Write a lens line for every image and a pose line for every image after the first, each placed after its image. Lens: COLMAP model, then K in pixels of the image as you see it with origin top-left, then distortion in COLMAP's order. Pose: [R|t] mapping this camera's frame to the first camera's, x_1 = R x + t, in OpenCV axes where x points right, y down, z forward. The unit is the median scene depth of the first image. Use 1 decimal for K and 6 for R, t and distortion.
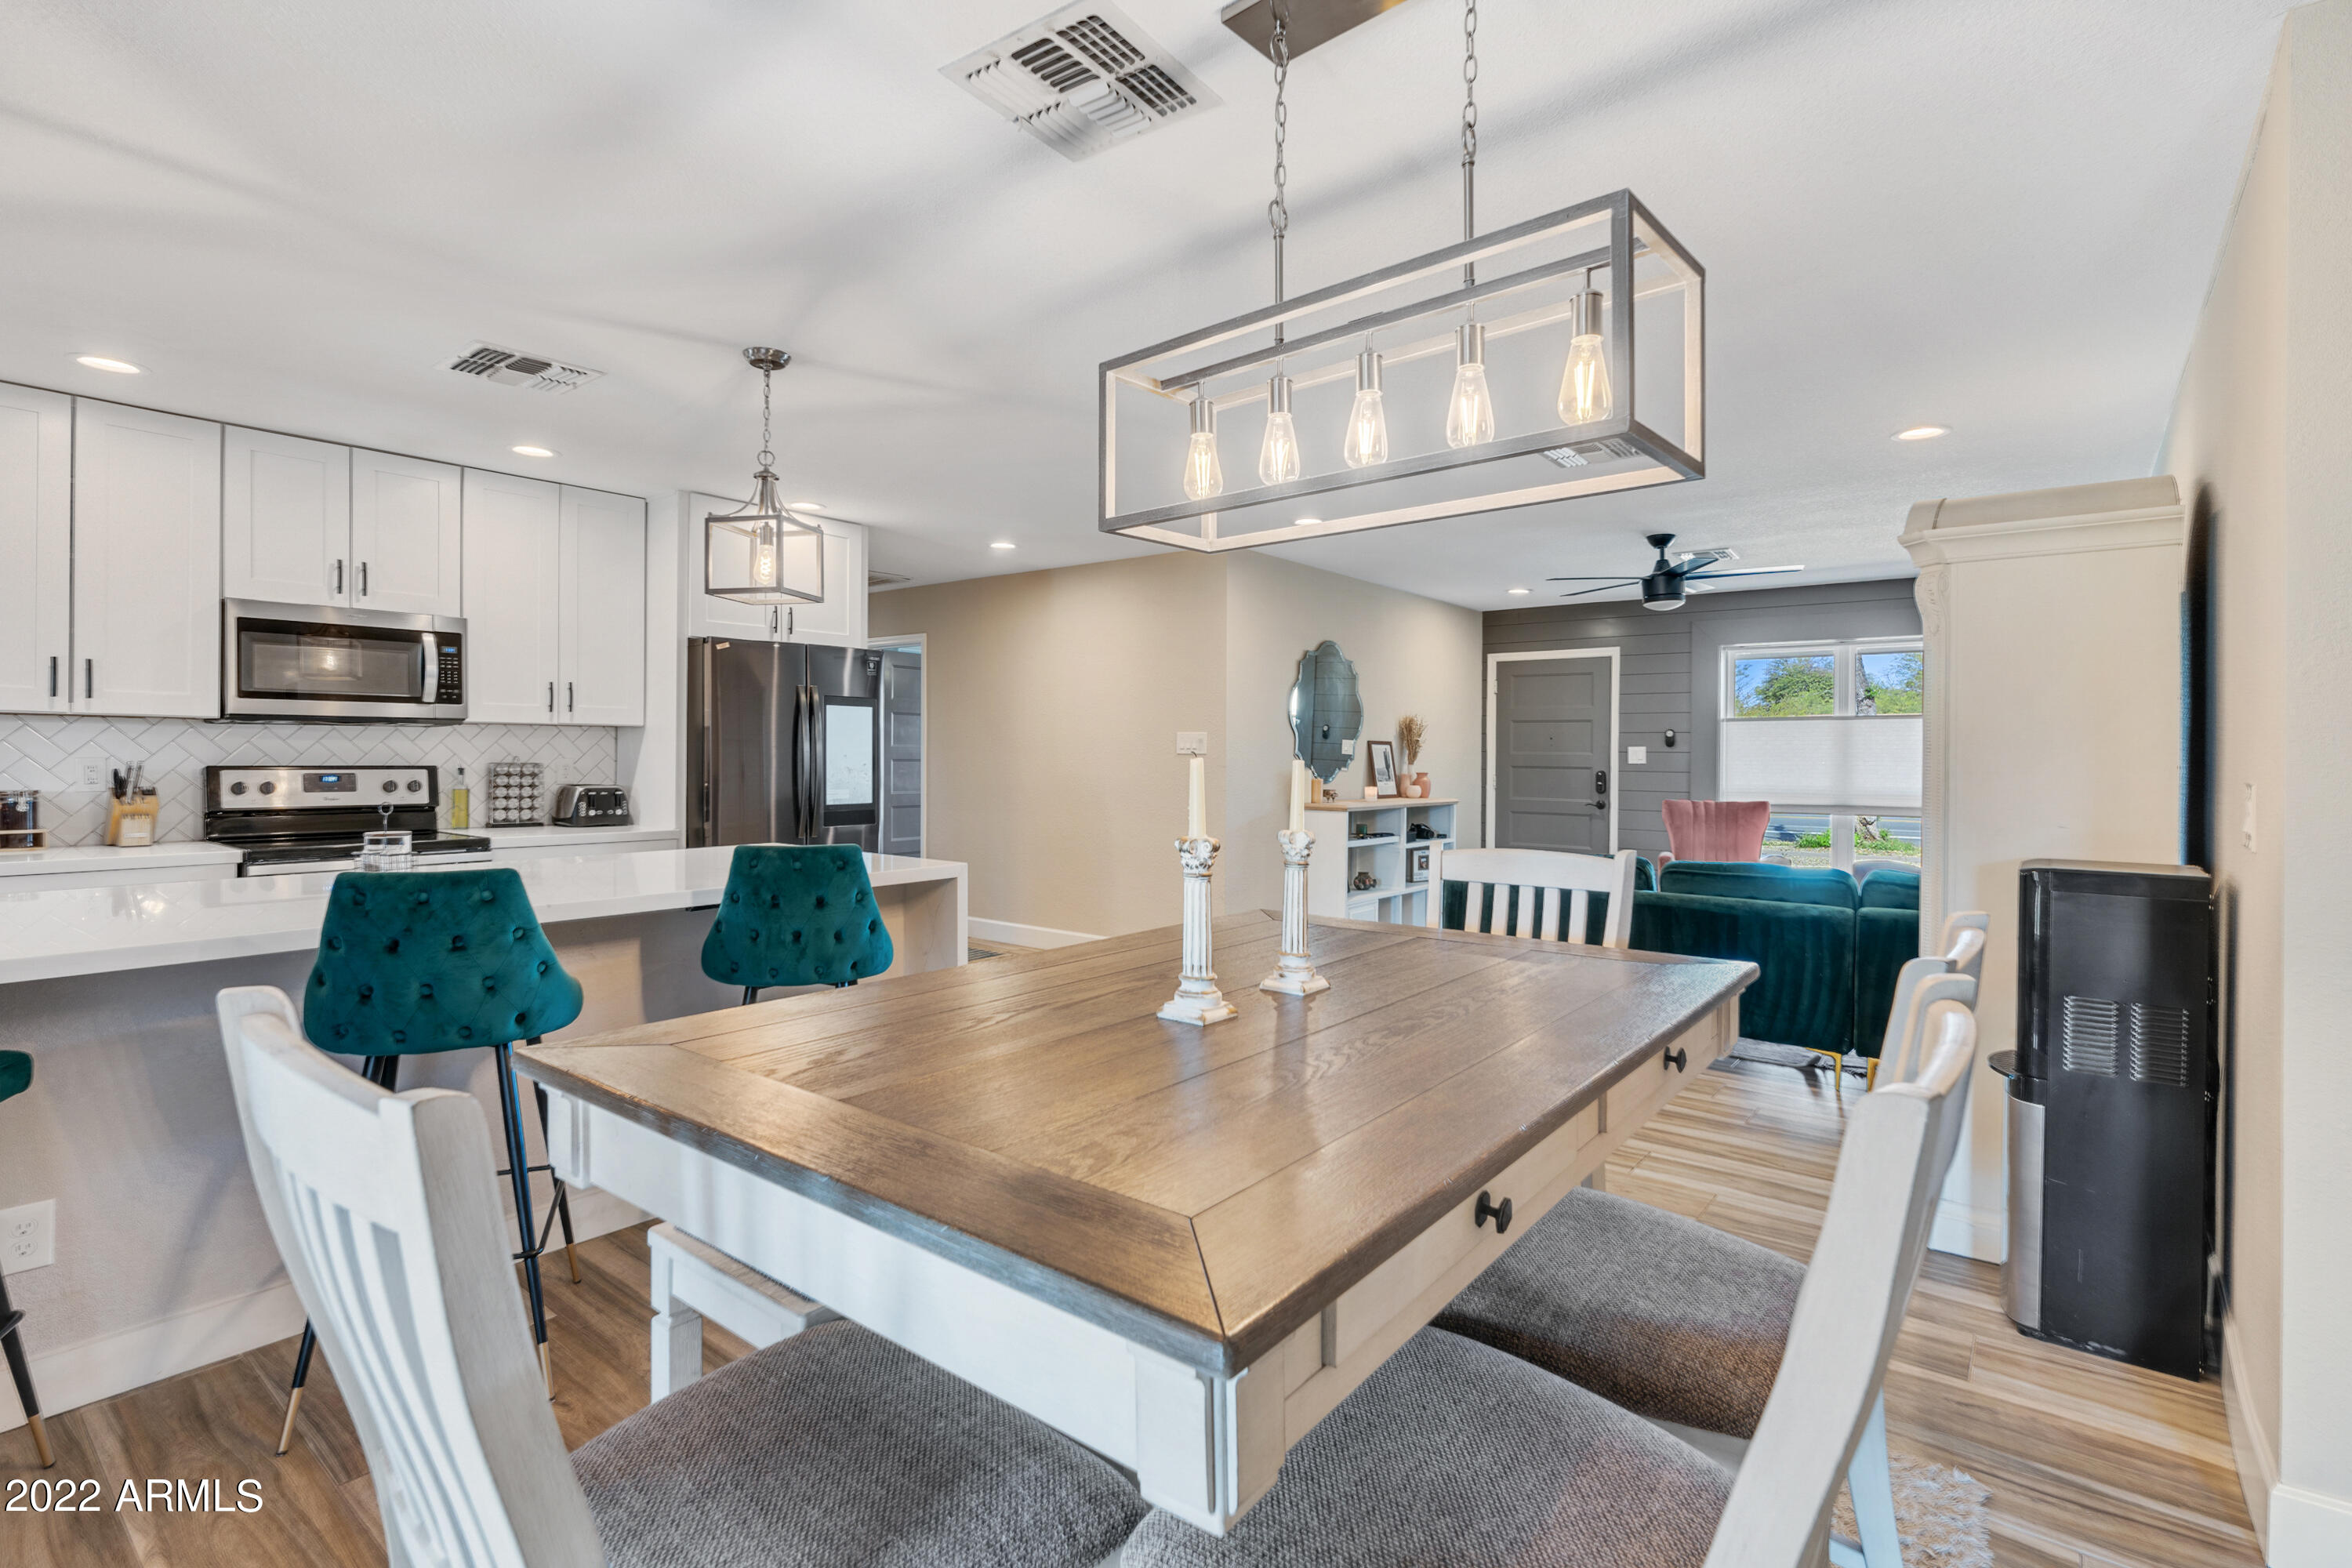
lens RADIAL K [[1151.8, 0, 1172.9], [0, 1151.8, 748.5], [0, 0, 1]] dist [0.000180, -0.000010]
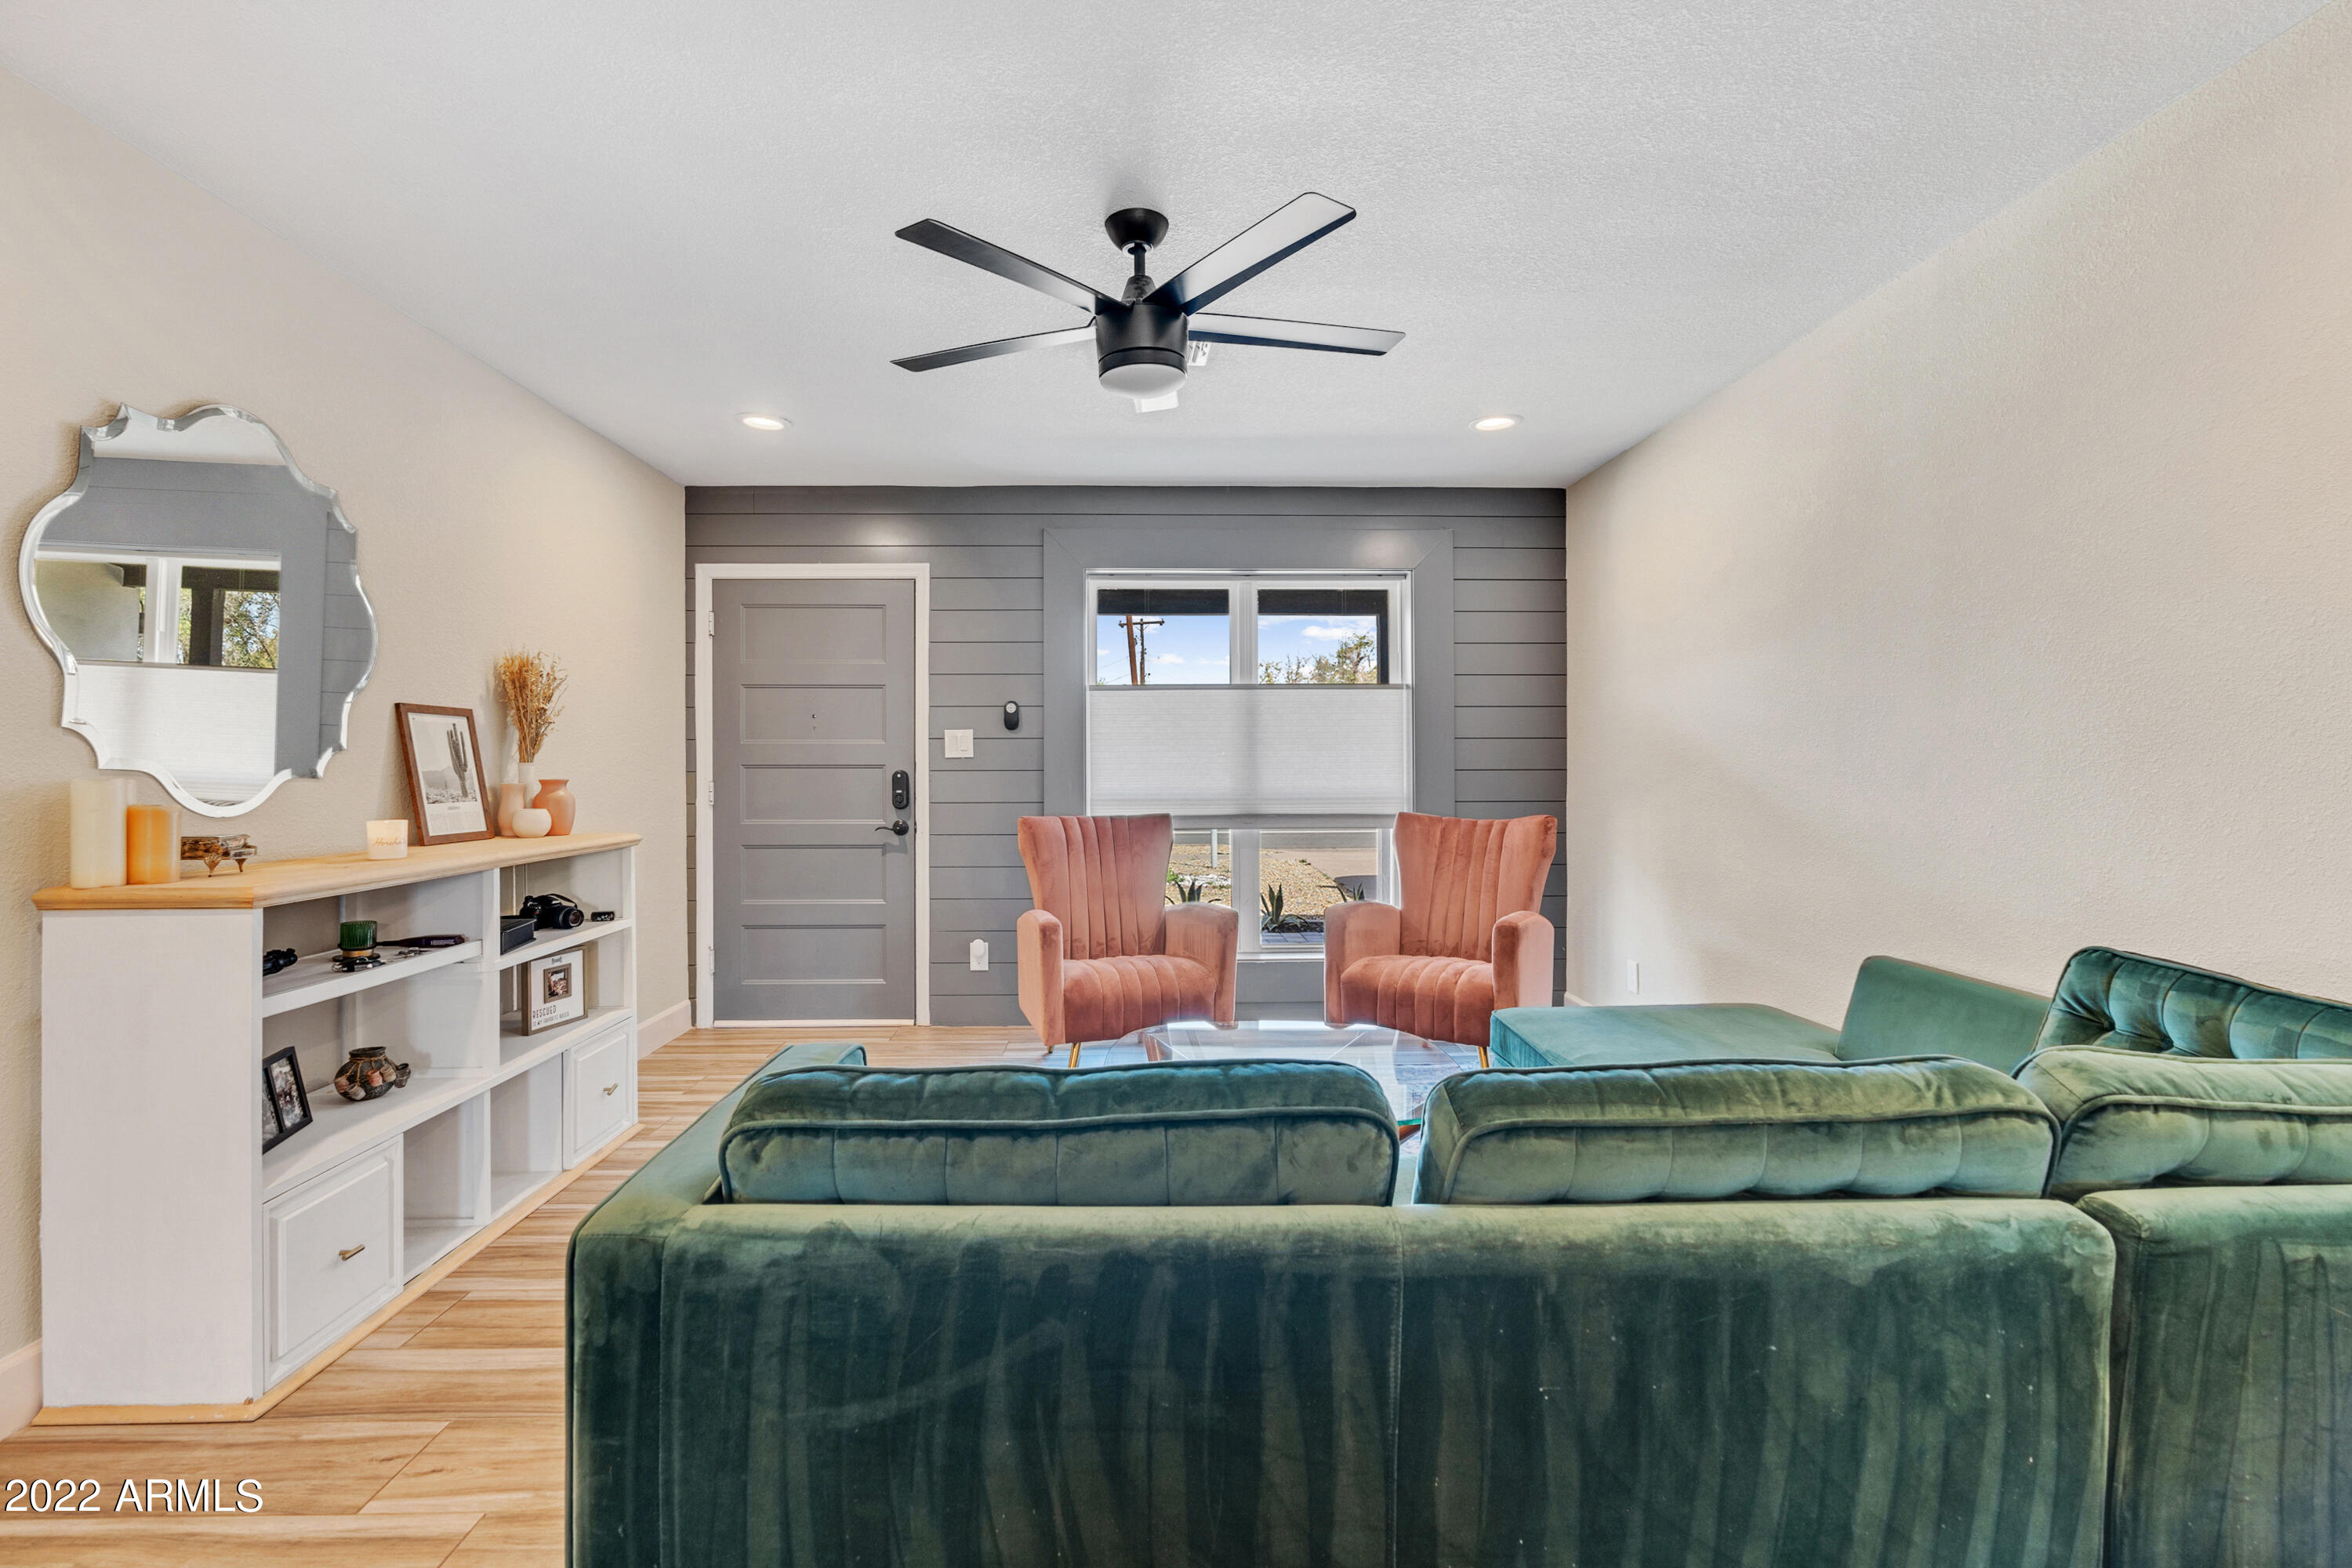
lens RADIAL K [[1077.2, 0, 1168.7], [0, 1077.2, 762.3], [0, 0, 1]] dist [-0.001569, -0.000026]
pose [[0.766018, -0.011585, 0.642714, 0.133086], [0.009024, 0.999933, 0.007268, 0.013534], [-0.642755, 0.000233, 0.766072, 0.534536]]
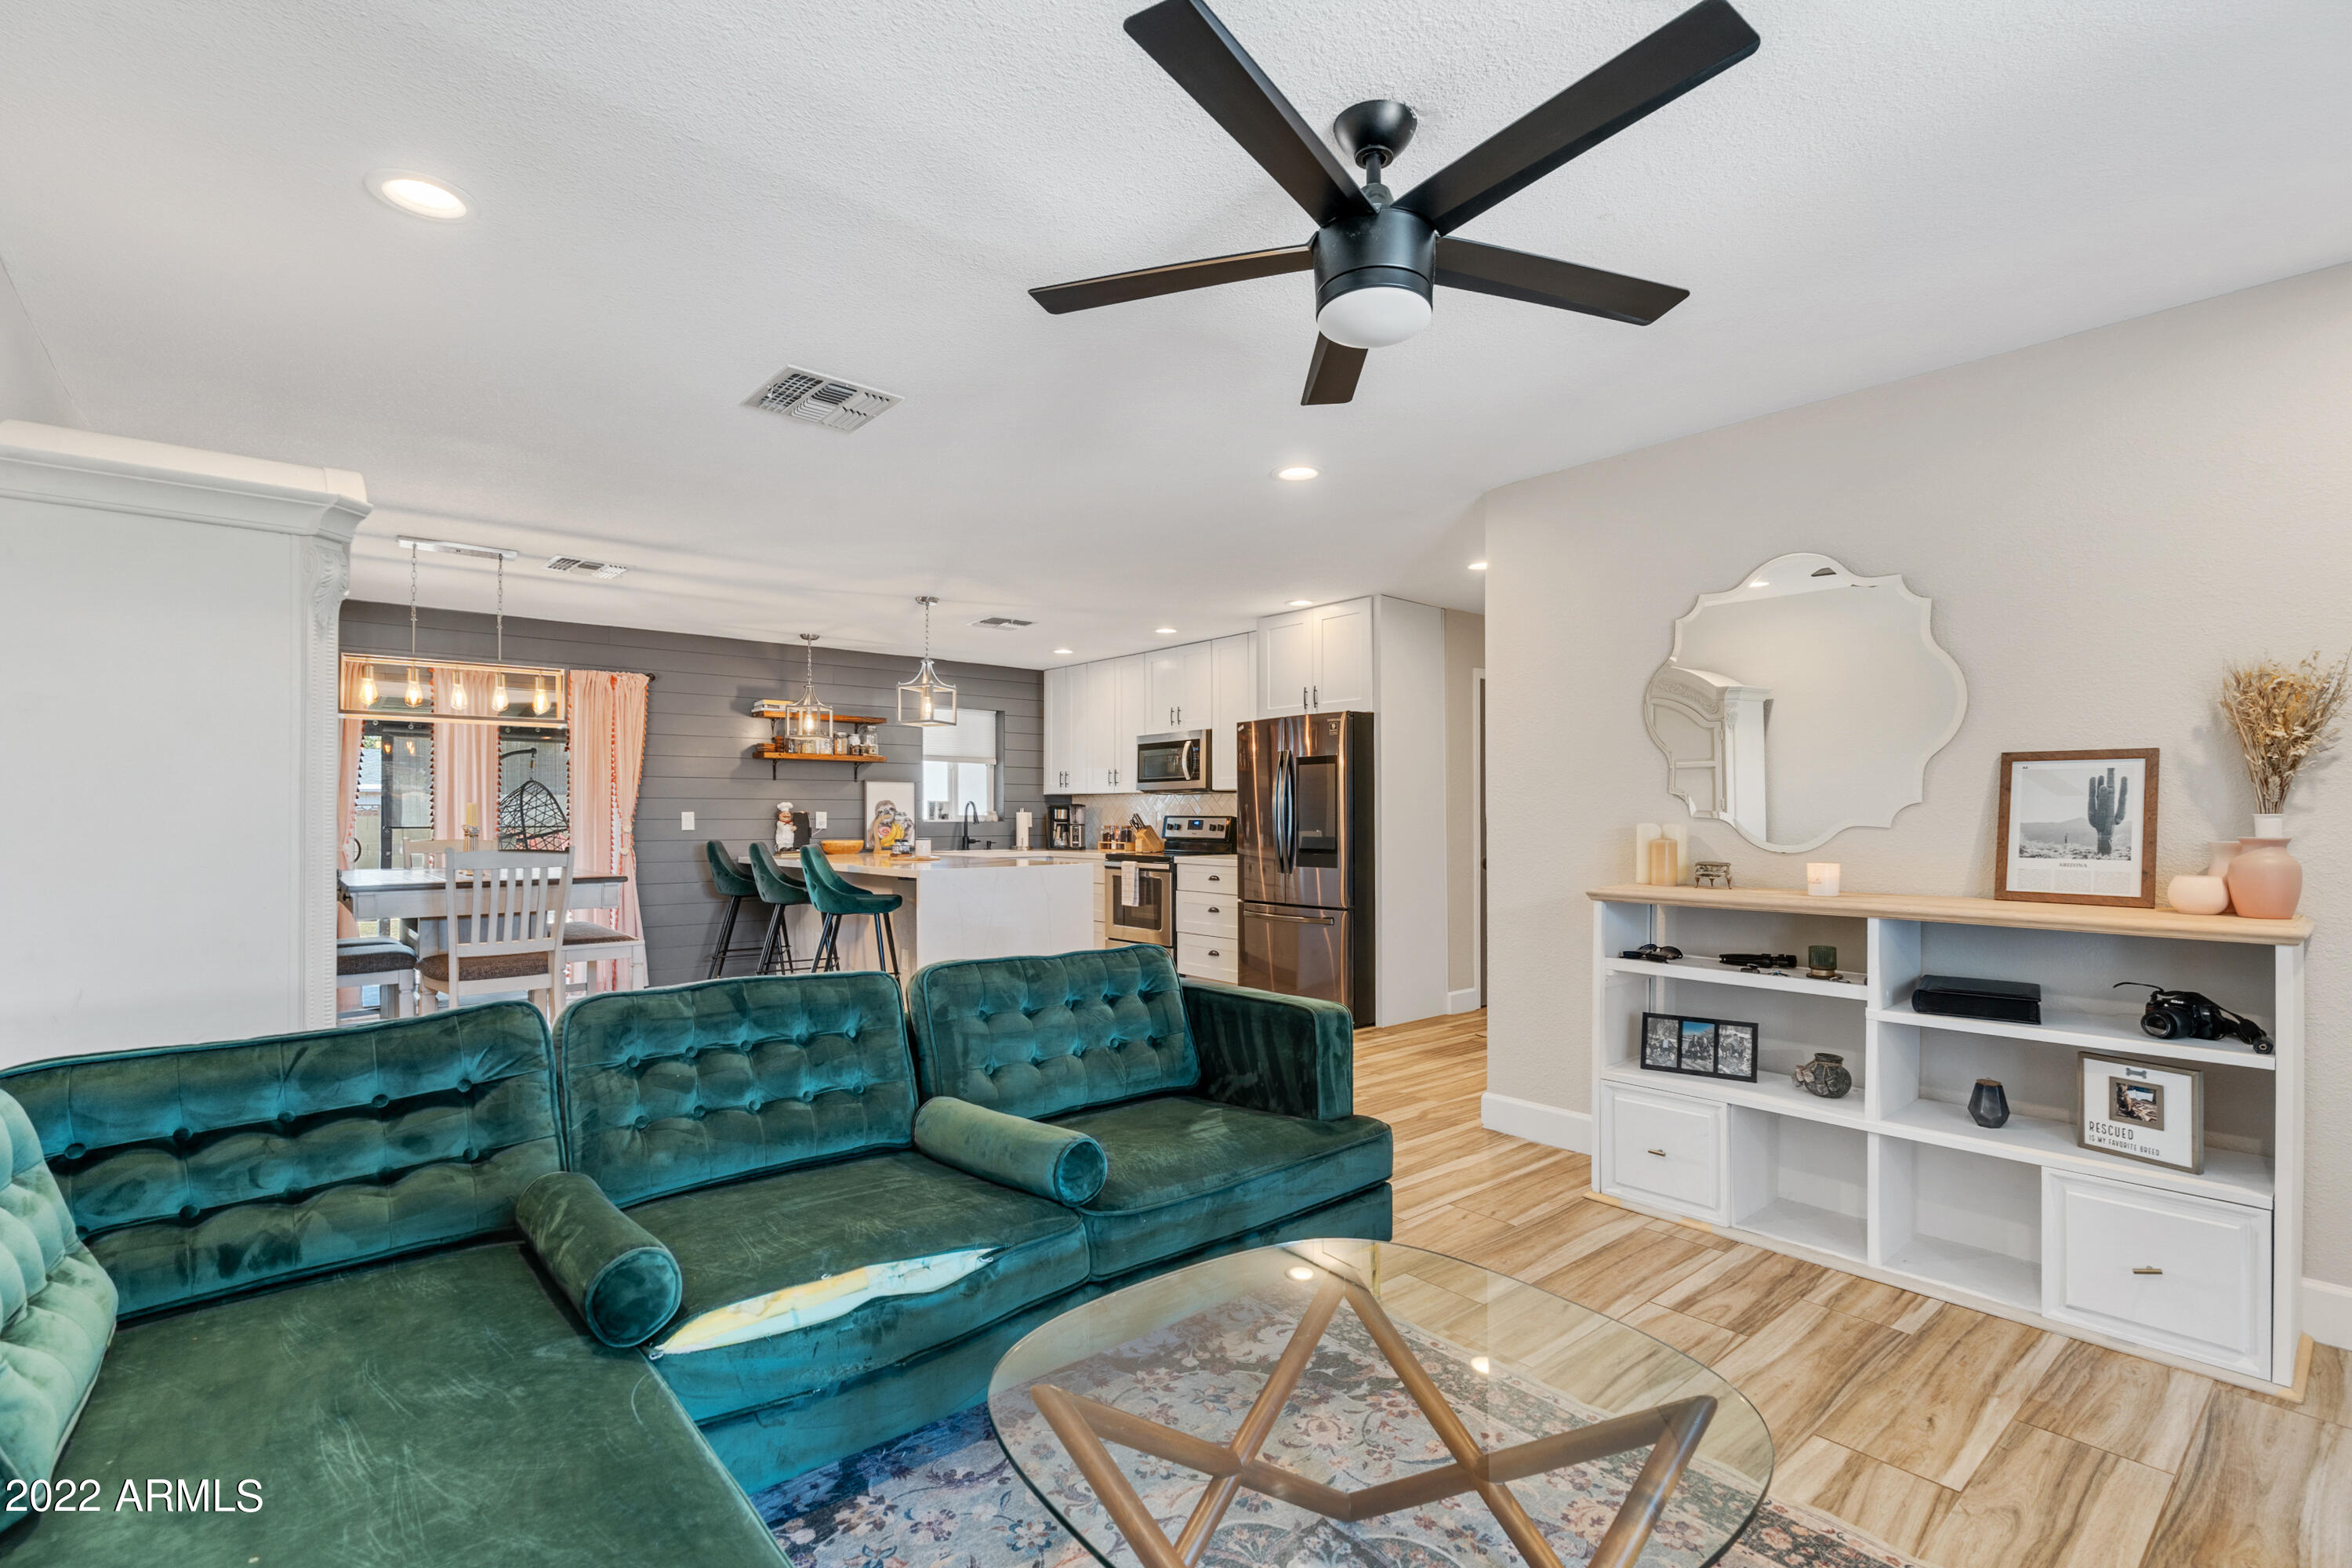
lens RADIAL K [[1066.8, 0, 1190.1], [0, 1066.8, 804.8], [0, 0, 1]] dist [-0.012728, 0.005390]
pose [[-0.197117, -0.018127, -0.980212, 0.575730], [0.001110, 0.999824, -0.018713, 0.017403], [0.980379, -0.004776, -0.197062, 0.790591]]
